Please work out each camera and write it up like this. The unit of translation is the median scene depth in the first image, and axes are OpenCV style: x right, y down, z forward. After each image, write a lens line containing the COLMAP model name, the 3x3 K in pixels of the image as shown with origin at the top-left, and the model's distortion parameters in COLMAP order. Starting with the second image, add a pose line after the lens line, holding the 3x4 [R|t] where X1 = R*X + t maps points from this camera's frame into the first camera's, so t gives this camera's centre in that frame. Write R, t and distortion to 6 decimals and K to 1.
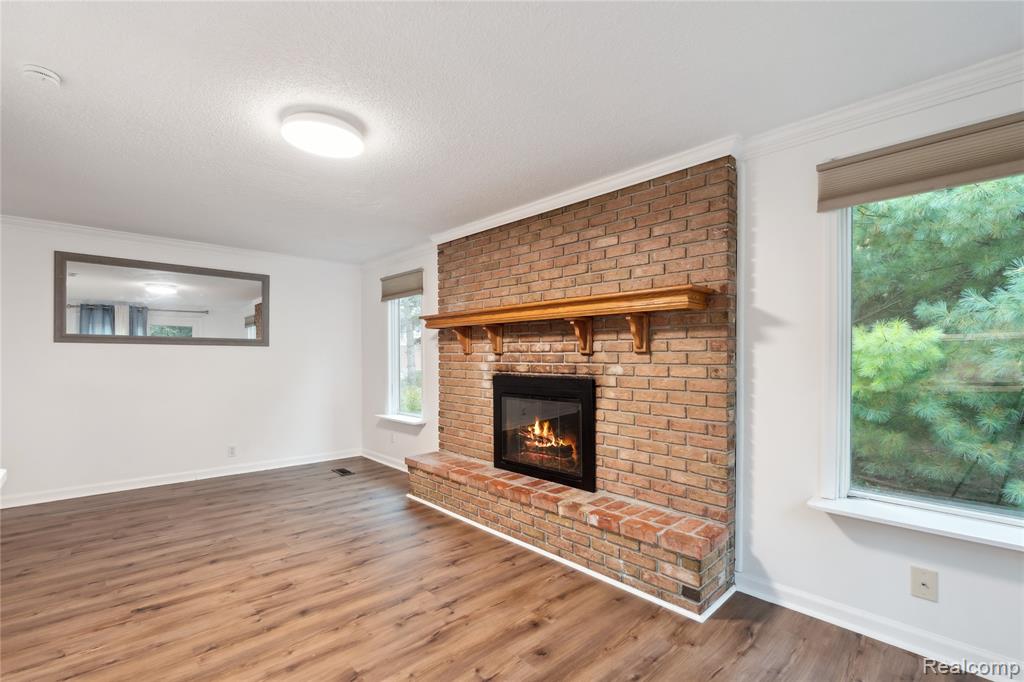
lens RADIAL K [[462.4, 0, 511.6], [0, 462.4, 361.3], [0, 0, 1]] dist [0.000186, 0.000011]
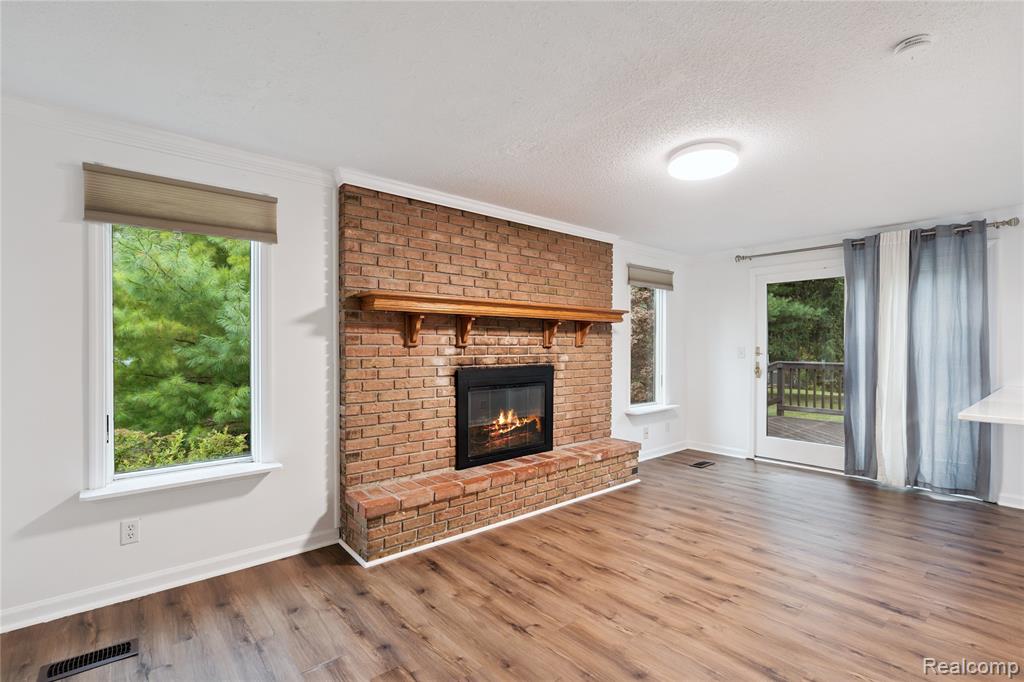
lens RADIAL K [[461.5, 0, 518.9], [0, 461.5, 351.8], [0, 0, 1]] dist [-0.002517, -0.000018]
pose [[0.051051, -0.009313, 0.998653, -1.096282], [0.014932, 0.999852, 0.008561, -0.013865], [-0.998584, 0.014475, 0.051183, 0.966201]]
